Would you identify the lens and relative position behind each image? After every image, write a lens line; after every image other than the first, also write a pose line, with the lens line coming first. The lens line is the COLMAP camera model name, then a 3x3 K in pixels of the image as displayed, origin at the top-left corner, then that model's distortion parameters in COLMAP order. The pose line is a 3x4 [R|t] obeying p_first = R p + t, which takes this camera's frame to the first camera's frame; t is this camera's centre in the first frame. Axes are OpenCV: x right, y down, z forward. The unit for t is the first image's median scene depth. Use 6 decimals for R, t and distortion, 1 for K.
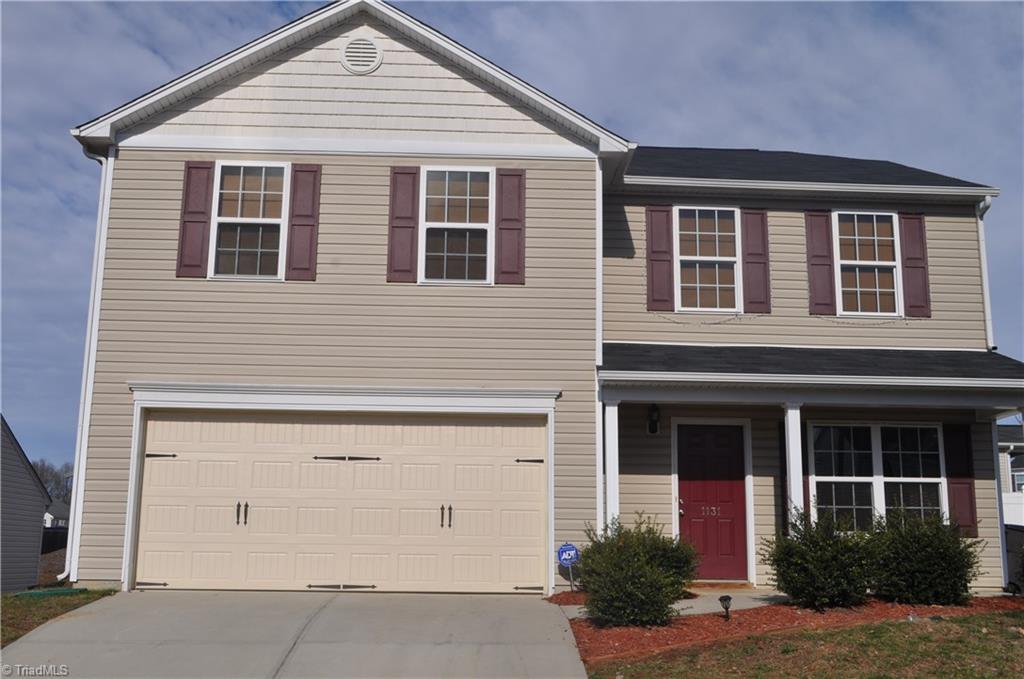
lens RADIAL K [[1078.0, 0, 512.0], [0, 1078.0, 339.5], [0, 0, 1]] dist [-0.016017, -0.006395]
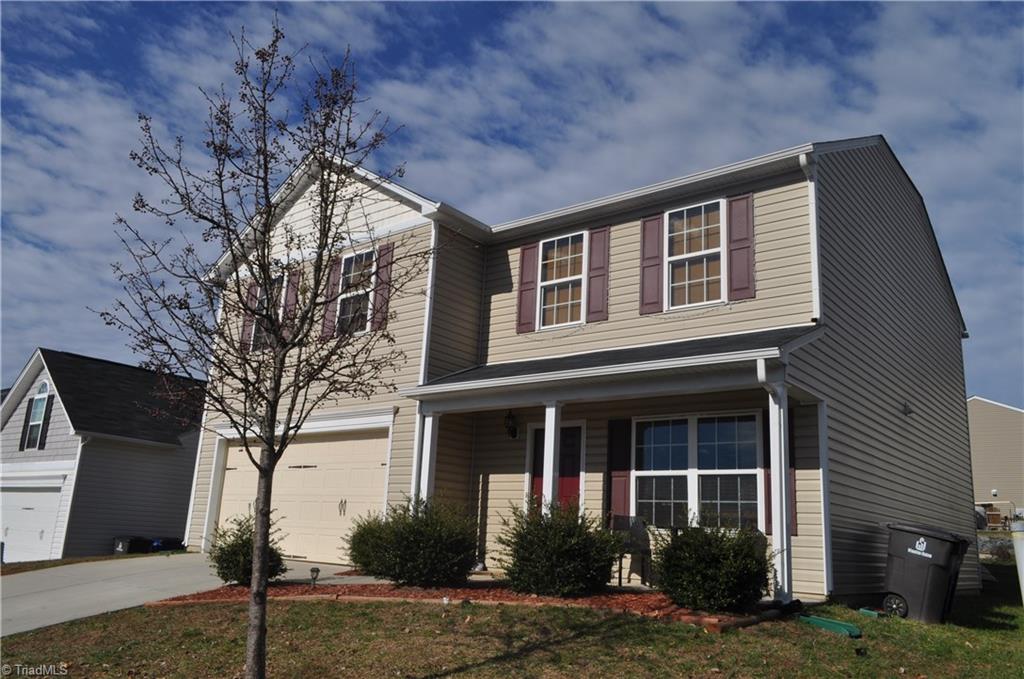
lens RADIAL K [[794.3, 0, 509.0], [0, 794.3, 345.2], [0, 0, 1]] dist [-0.007500, -0.003828]
pose [[0.748438, -0.132937, -0.649745, 0.734773], [0.089735, 0.990994, -0.099390, 0.076489], [0.657106, 0.016083, 0.753626, 0.367447]]
